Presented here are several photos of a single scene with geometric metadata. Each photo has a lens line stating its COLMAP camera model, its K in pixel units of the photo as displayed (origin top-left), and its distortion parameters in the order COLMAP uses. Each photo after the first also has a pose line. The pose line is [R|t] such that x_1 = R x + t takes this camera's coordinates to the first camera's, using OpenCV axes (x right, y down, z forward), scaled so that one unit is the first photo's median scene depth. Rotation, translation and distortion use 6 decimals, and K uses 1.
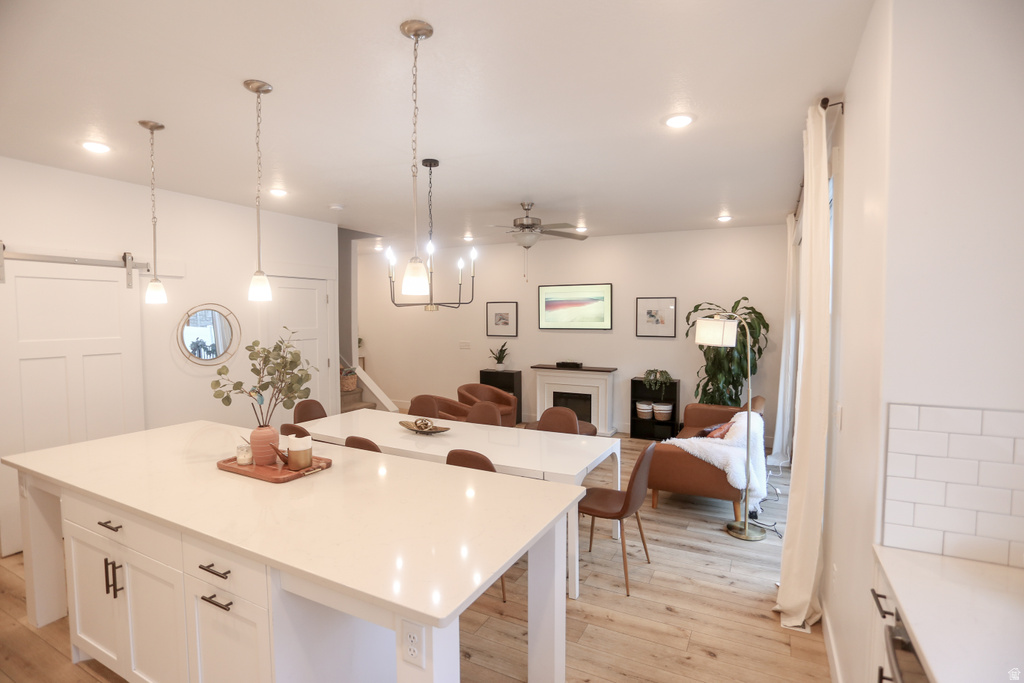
lens RADIAL K [[494.1, 0, 517.1], [0, 494.1, 341.5], [0, 0, 1]] dist [-0.066062, 0.025390]
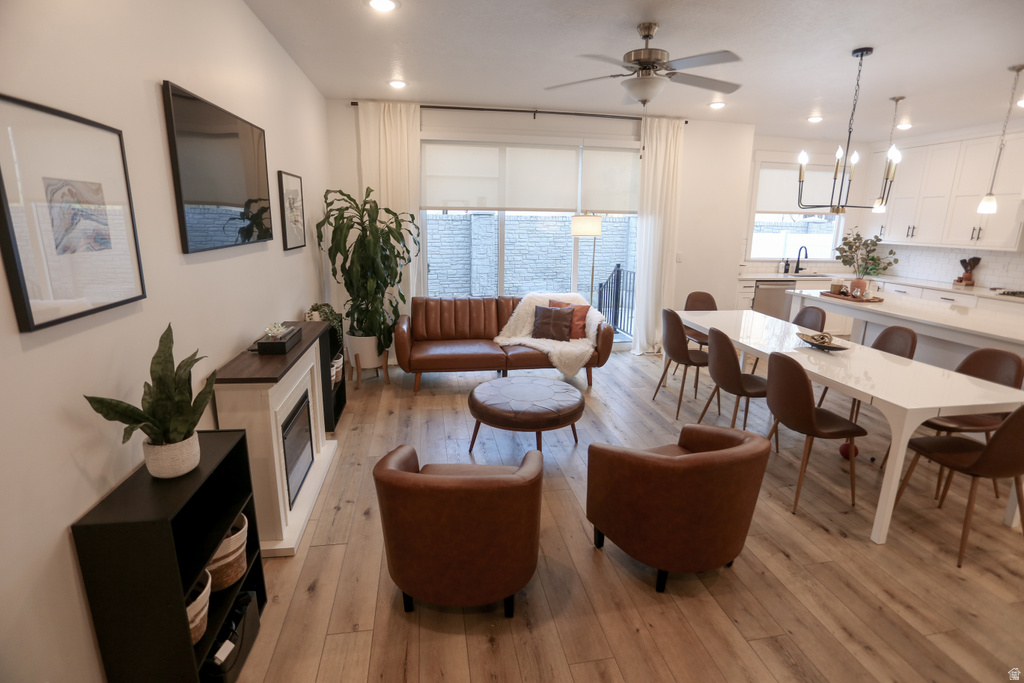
lens RADIAL K [[494.1, 0, 515.3], [0, 494.1, 338.1], [0, 0, 1]] dist [-0.066062, 0.025390]
pose [[-0.606505, -0.198924, 0.769793, -0.304334], [0.027209, 0.962436, 0.270143, -0.052166], [-0.794614, 0.184788, -0.578310, 1.135945]]
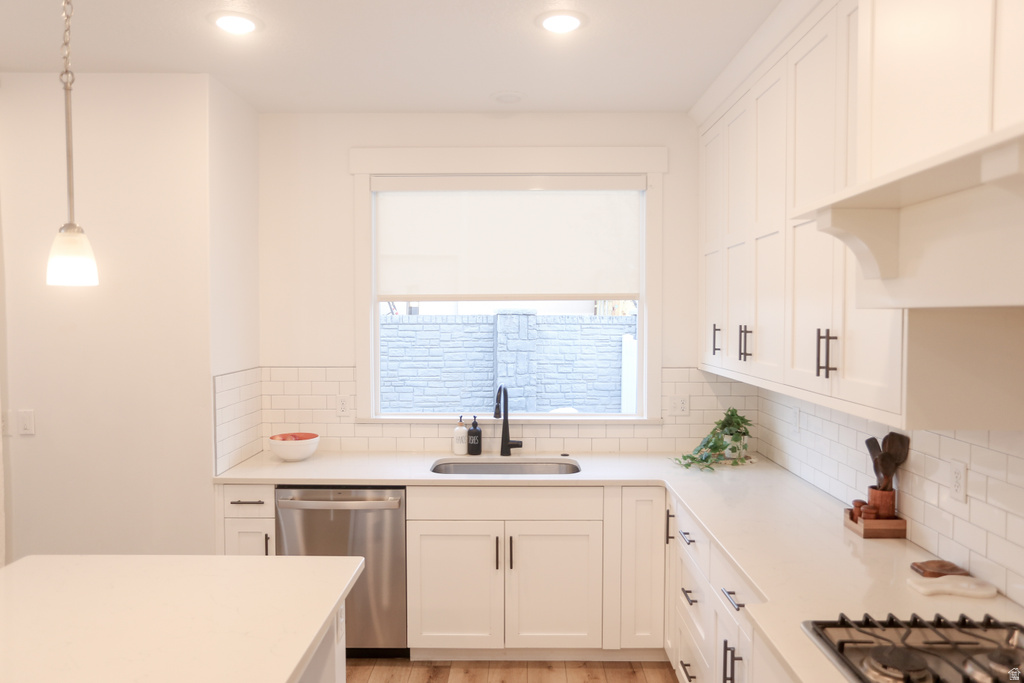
lens RADIAL K [[708.2, 0, 516.1], [0, 708.2, 346.6], [0, 0, 1]] dist [-0.024101, 0.003449]
pose [[-0.450541, -0.042019, 0.891766, -0.347588], [0.047032, 0.996388, 0.070710, -0.015134], [-0.891516, 0.073799, -0.446938, 0.264154]]
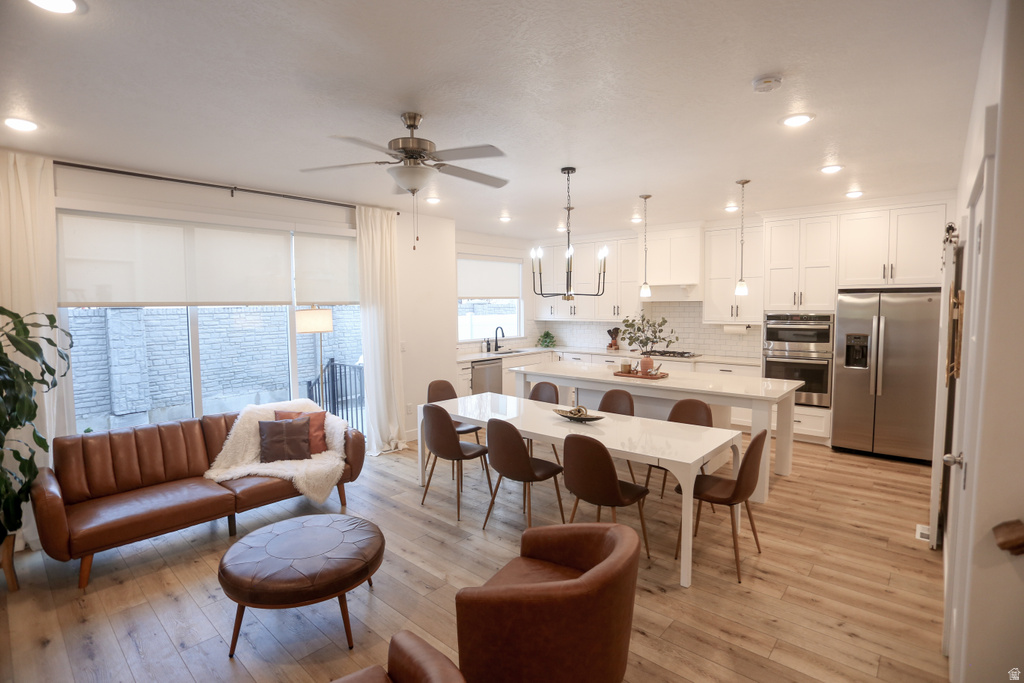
lens RADIAL K [[494.1, 0, 517.0], [0, 494.1, 340.6], [0, 0, 1]] dist [-0.066062, 0.025390]
pose [[-0.968806, -0.012546, 0.247502, -0.180397], [0.019443, 0.991791, 0.126382, -0.061561], [-0.247056, 0.127252, -0.960609, 1.144027]]
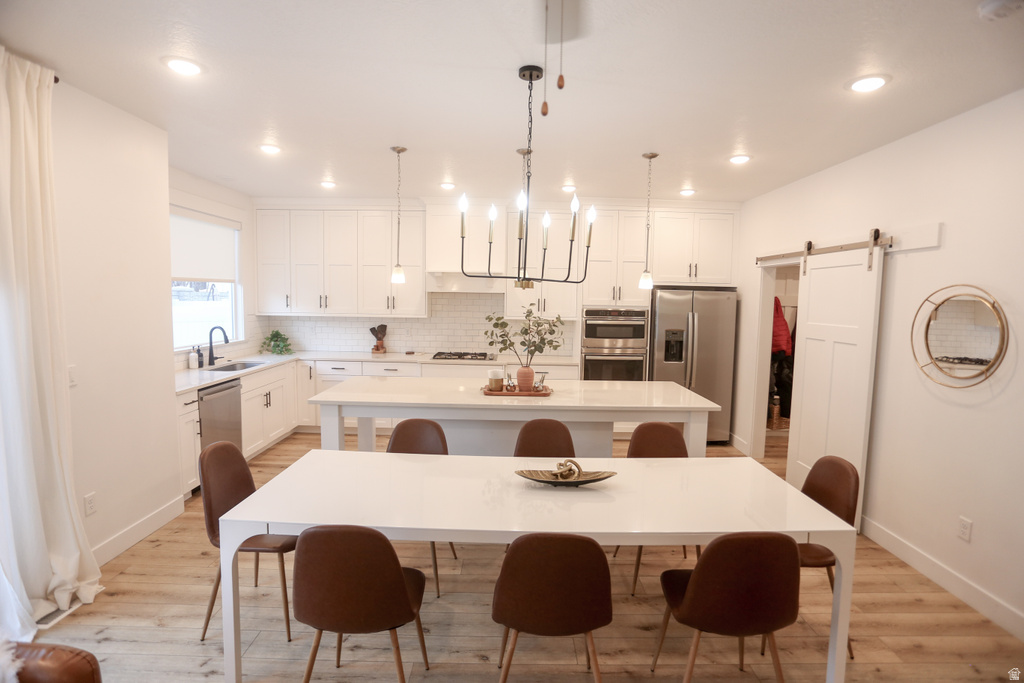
lens RADIAL K [[494.1, 0, 514.2], [0, 494.1, 340.8], [0, 0, 1]] dist [-0.066062, 0.025390]
pose [[-0.888383, 0.021696, -0.458591, 0.087206], [-0.045883, 0.989686, 0.135707, -0.043747], [0.456805, 0.141602, -0.878224, 0.862868]]
